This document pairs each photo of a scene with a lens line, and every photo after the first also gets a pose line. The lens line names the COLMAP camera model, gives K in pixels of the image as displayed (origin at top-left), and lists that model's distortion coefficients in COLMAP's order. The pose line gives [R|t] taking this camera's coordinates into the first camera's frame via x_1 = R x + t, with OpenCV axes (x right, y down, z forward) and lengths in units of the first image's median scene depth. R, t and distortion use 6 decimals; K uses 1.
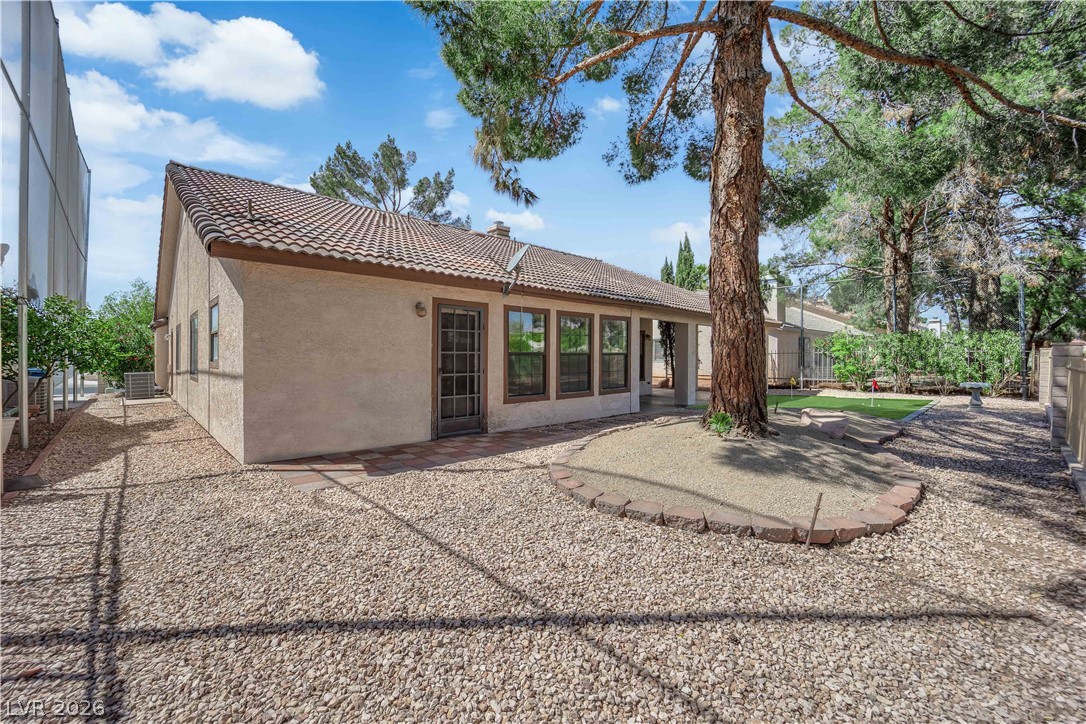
lens RADIAL K [[436.4, 0, 543.5], [0, 436.4, 362.0], [0, 0, 1]] dist [-0.011624, -0.002779]
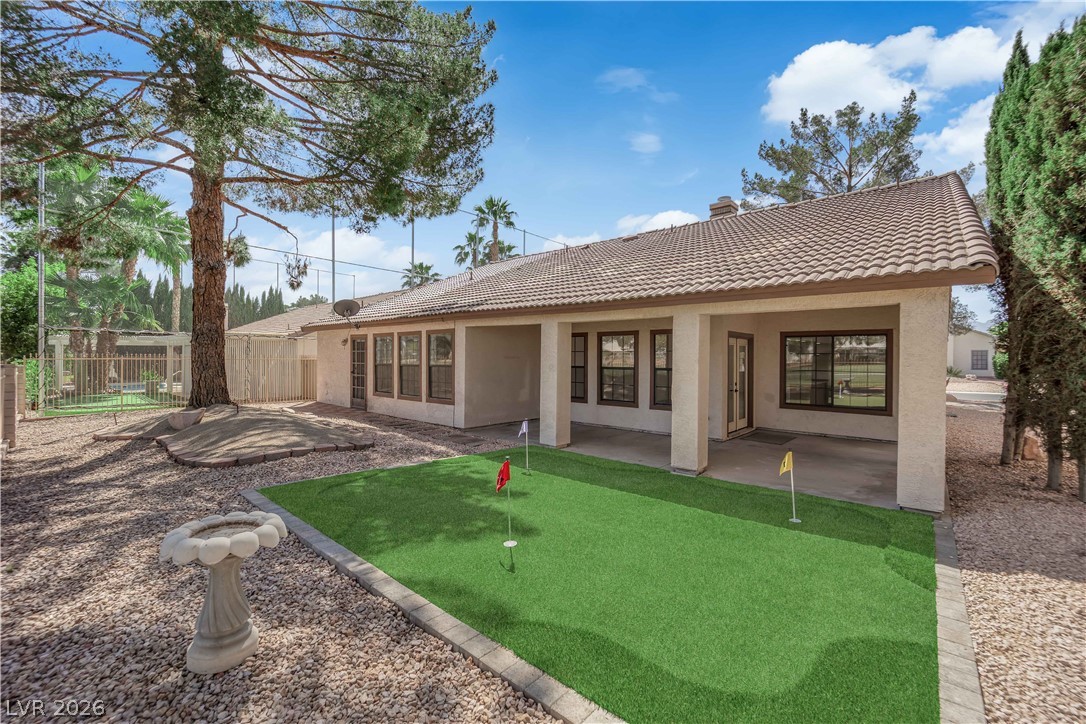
lens RADIAL K [[436.4, 0, 542.1], [0, 436.4, 363.9], [0, 0, 1]] dist [-0.011624, -0.002779]
pose [[0.099215, 0.004890, -0.995054, 0.101087], [-0.001336, 0.999988, 0.004781, -0.002201], [0.995065, 0.000855, 0.099220, 0.091788]]
